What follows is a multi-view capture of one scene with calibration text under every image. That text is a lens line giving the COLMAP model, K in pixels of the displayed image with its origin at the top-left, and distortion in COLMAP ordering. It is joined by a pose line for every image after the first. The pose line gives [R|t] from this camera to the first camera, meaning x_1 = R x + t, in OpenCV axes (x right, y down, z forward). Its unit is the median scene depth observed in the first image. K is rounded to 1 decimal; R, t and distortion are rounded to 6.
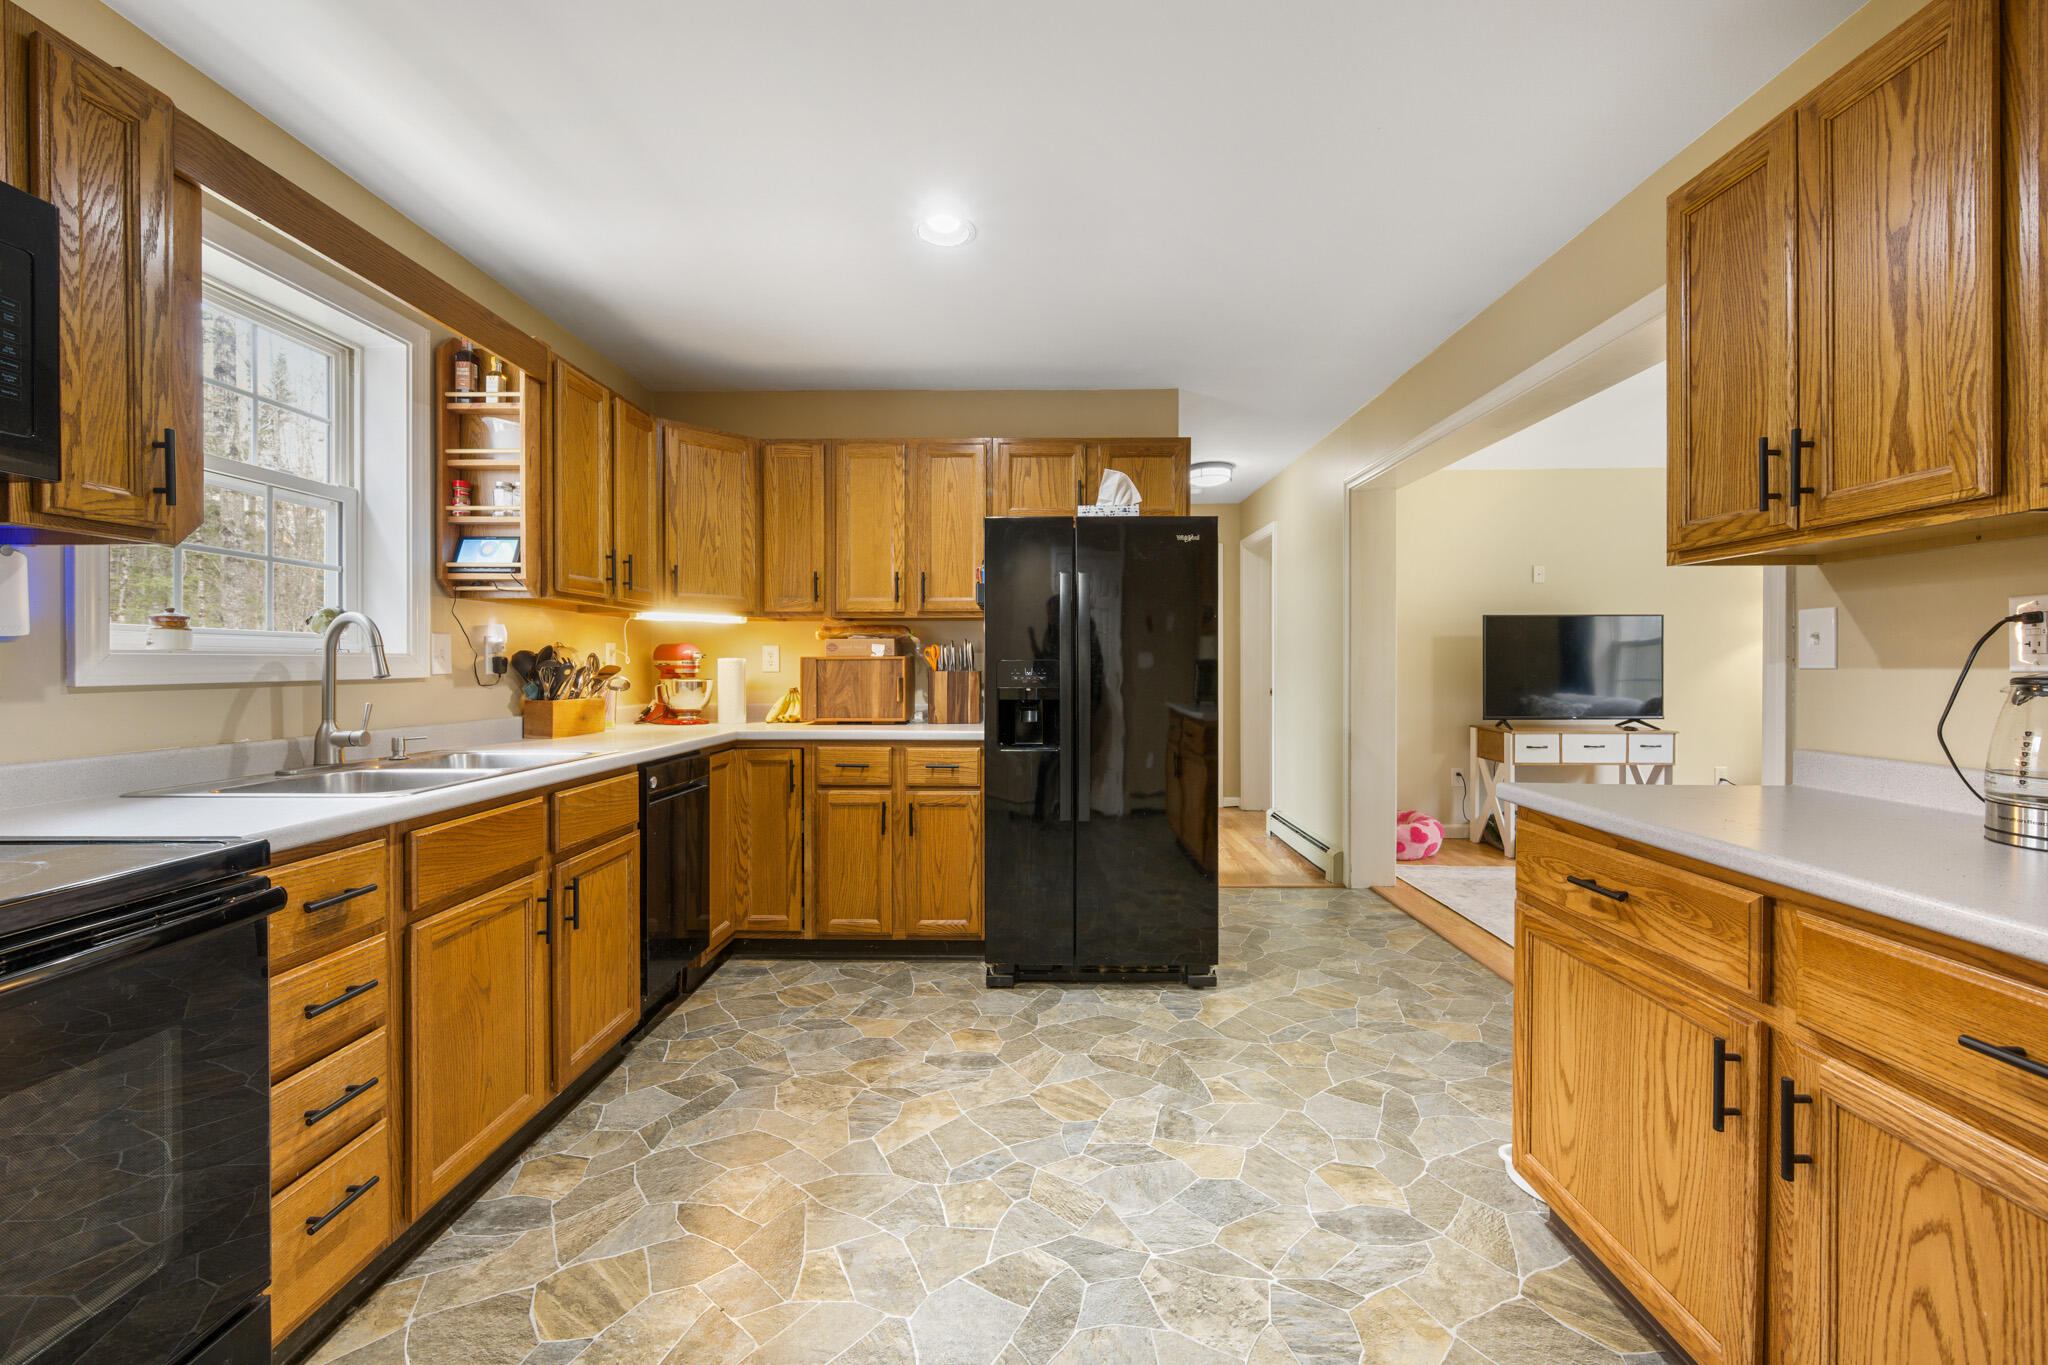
lens RADIAL K [[826.4, 0, 1024.4], [0, 826.4, 668.2], [0, 0, 1]] dist [-0.004464, 0.001758]
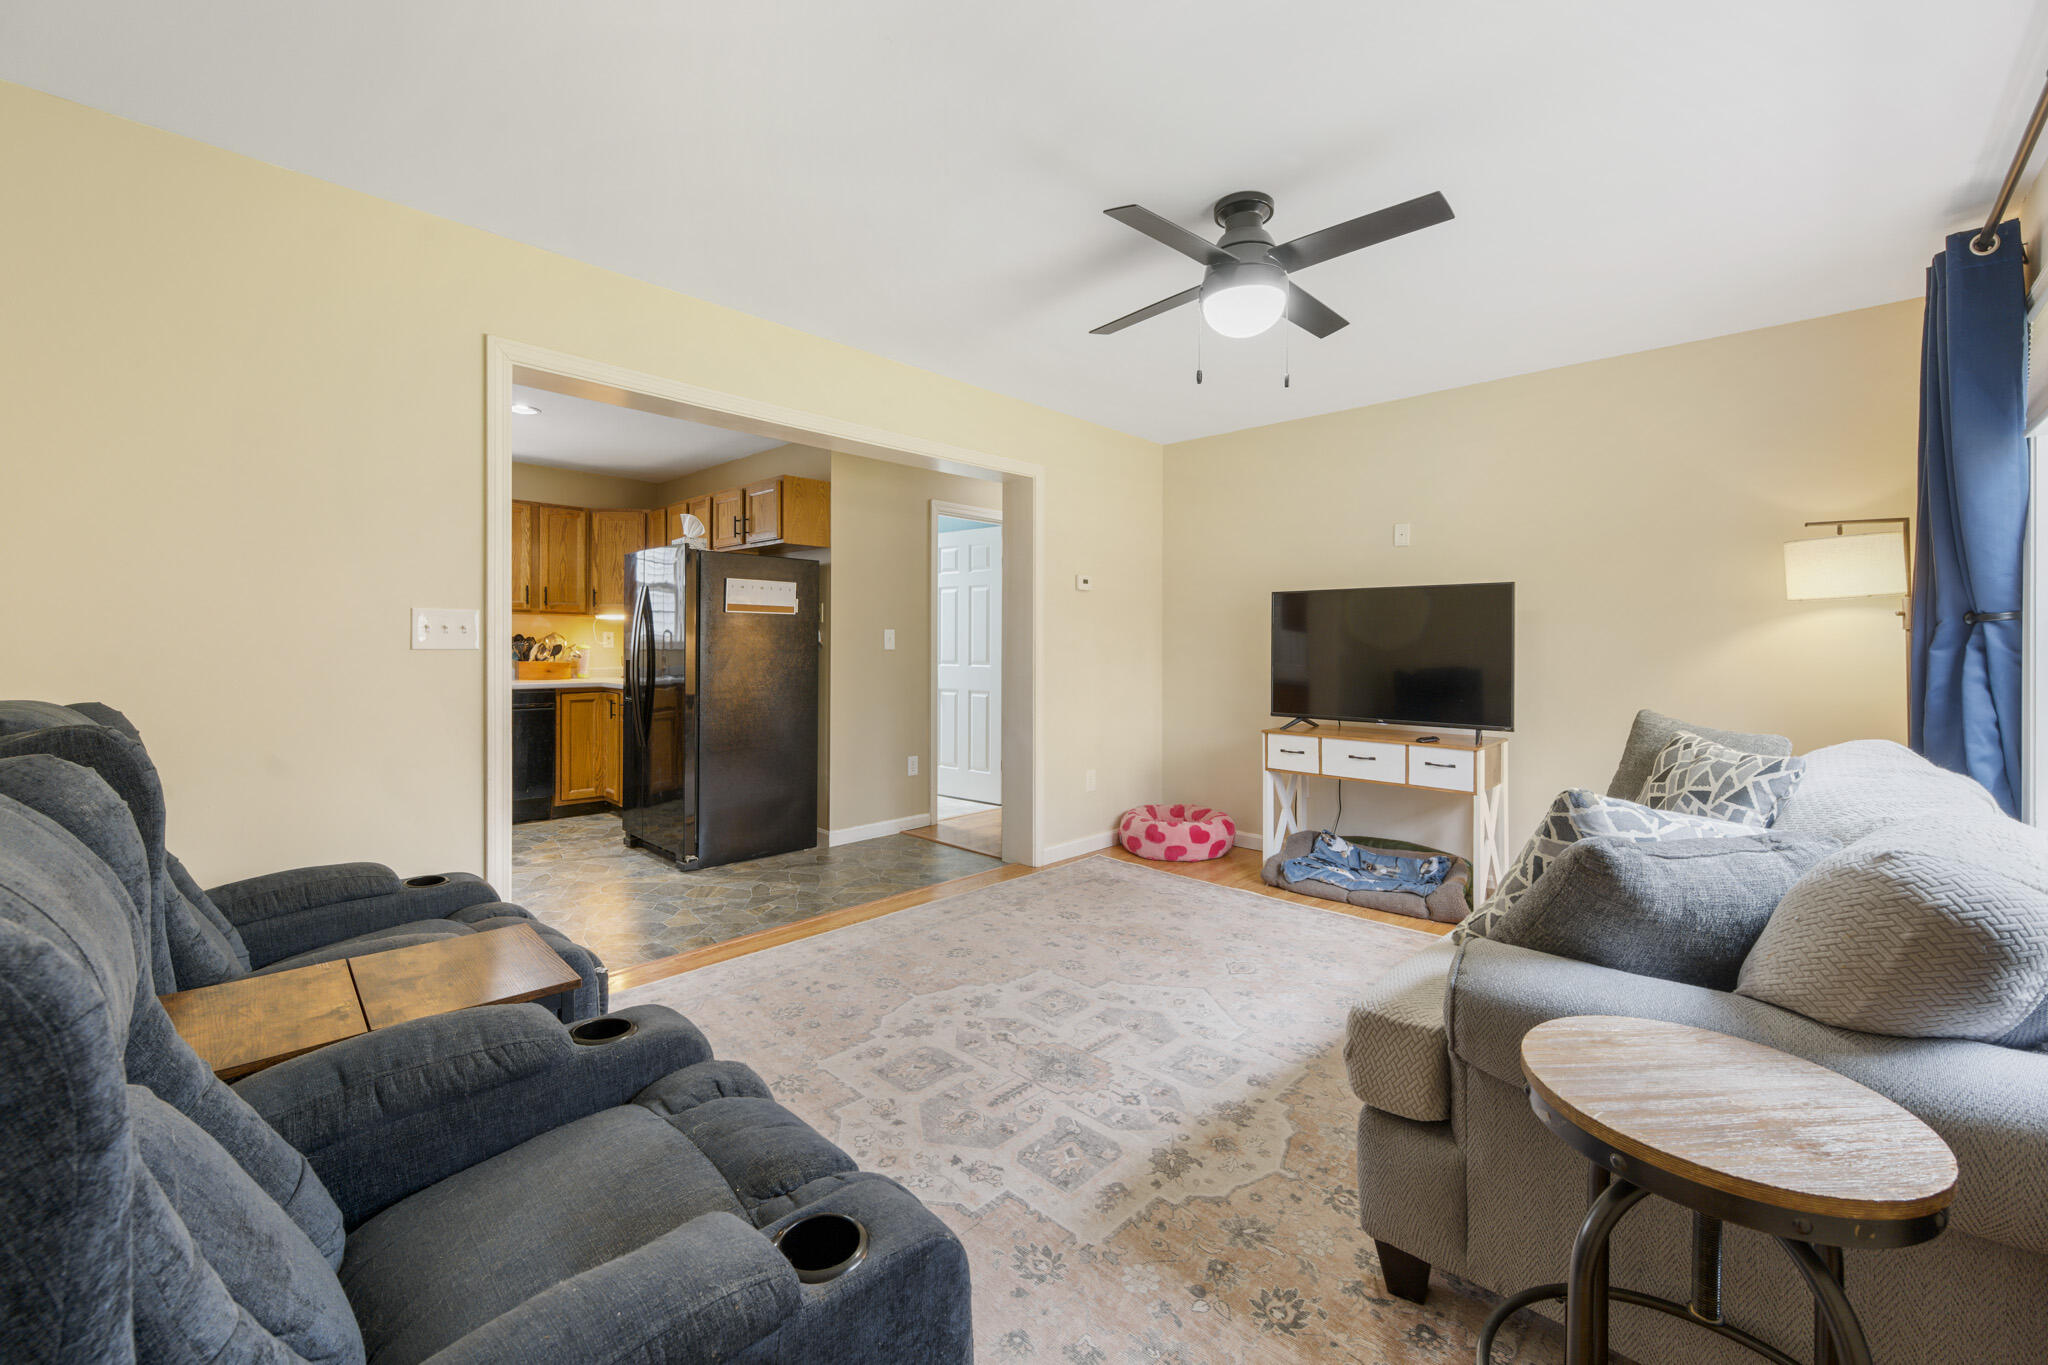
lens RADIAL K [[826.4, 0, 1033.8], [0, 826.4, 644.0], [0, 0, 1]] dist [-0.004464, 0.001758]
pose [[0.734181, 0.005636, -0.678930, 3.033653], [-0.011139, 0.999931, -0.003745, -0.018608], [0.678862, 0.010312, 0.734193, 0.679195]]
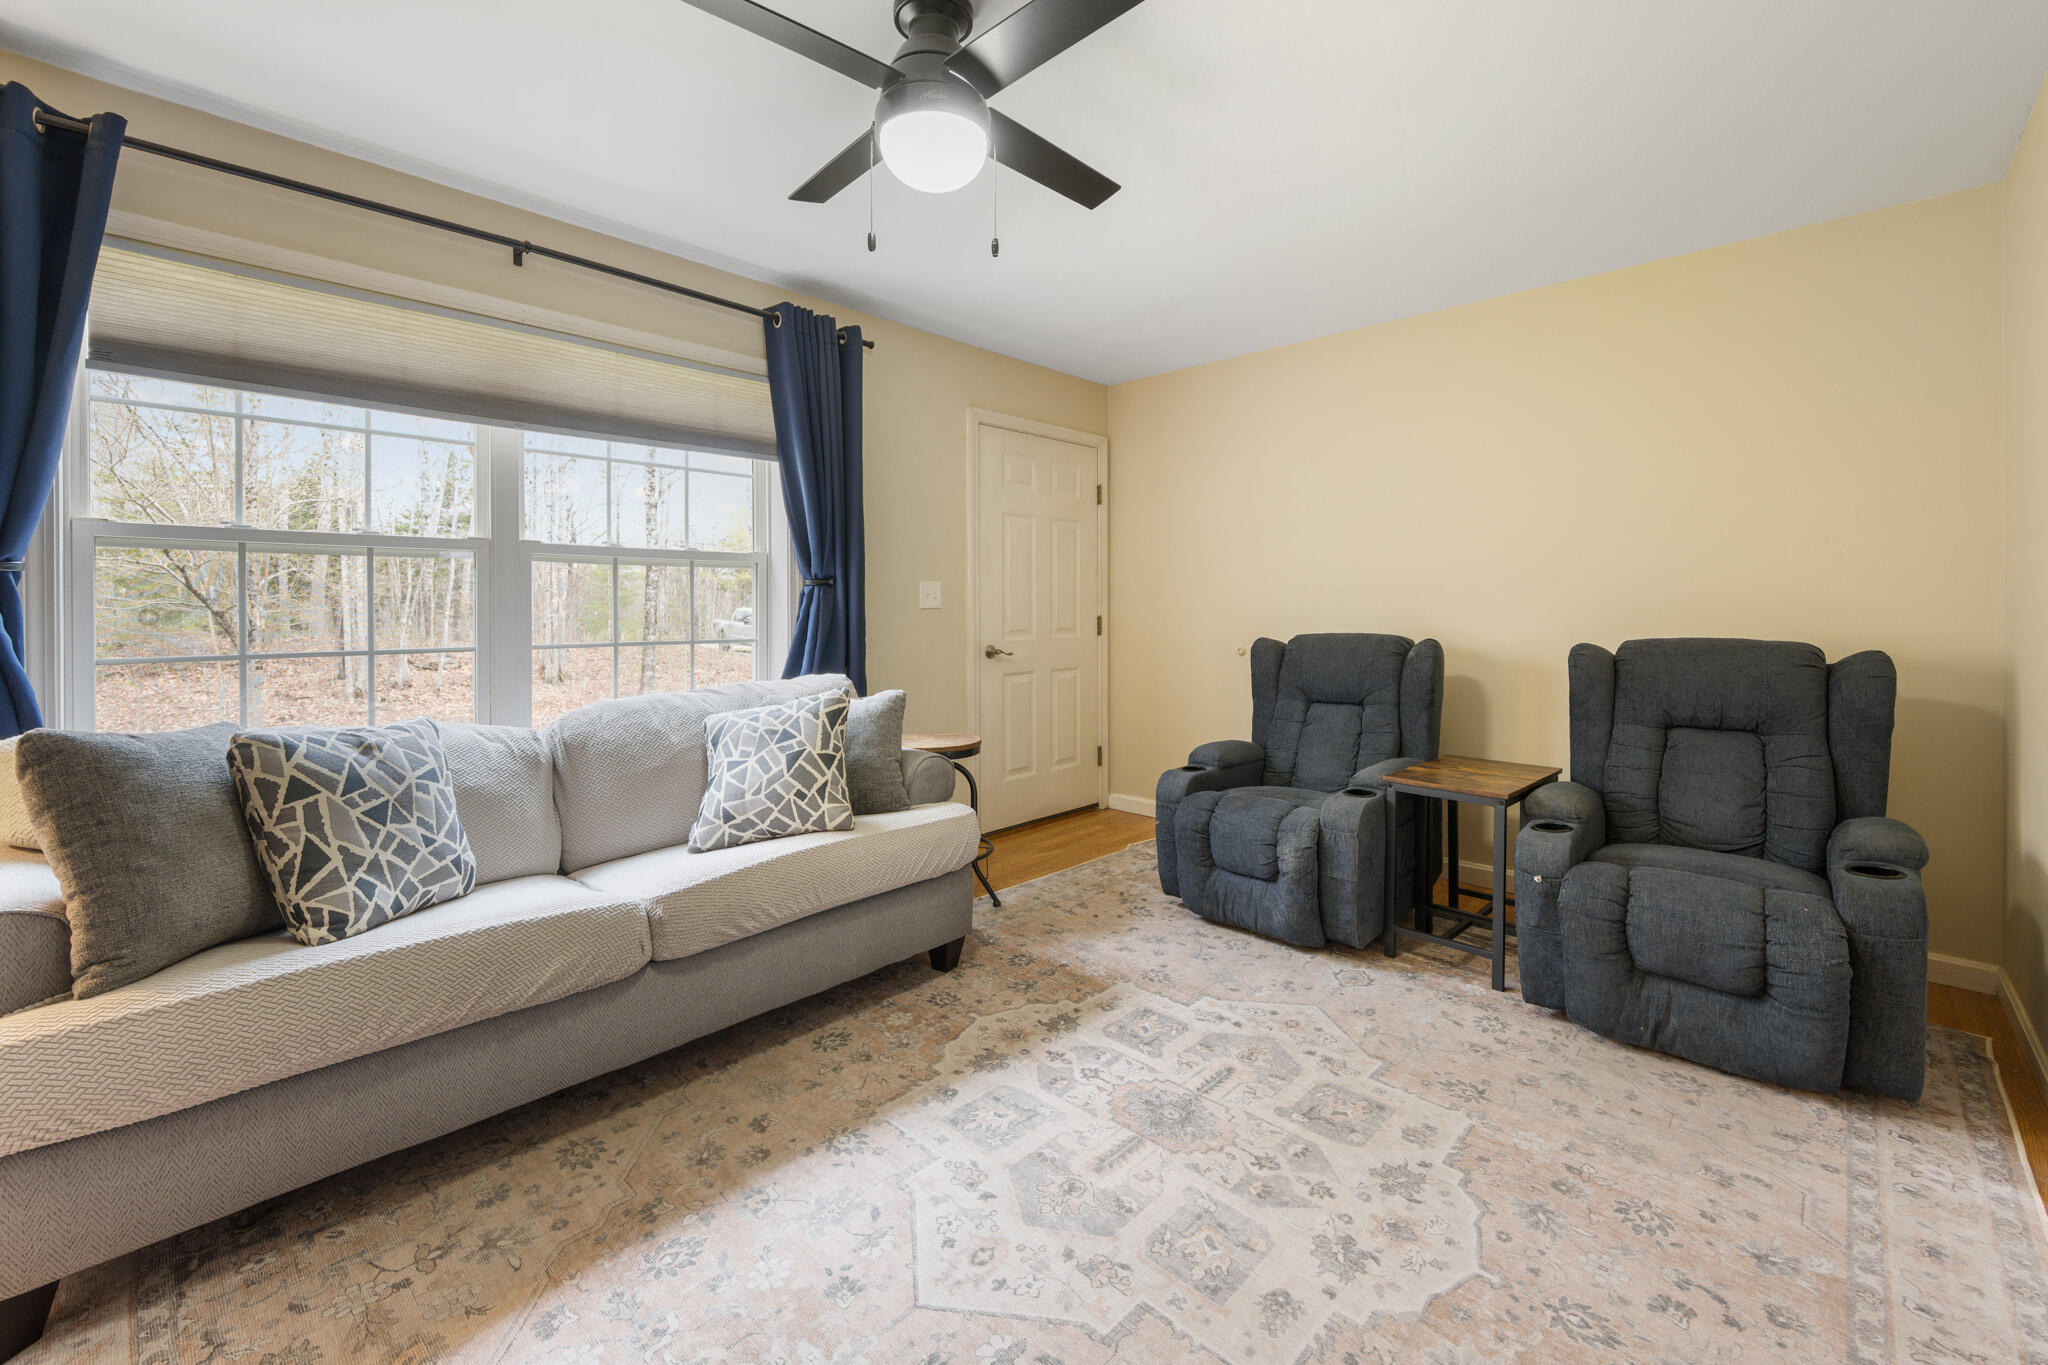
lens RADIAL K [[826.4, 0, 1048.9], [0, 826.4, 612.9], [0, 0, 1]] dist [-0.004464, 0.001758]
pose [[-0.740769, -0.000826, 0.671760, 1.436028], [0.008457, 0.999909, 0.010556, -0.024866], [-0.671707, 0.013501, -0.740694, 2.752305]]
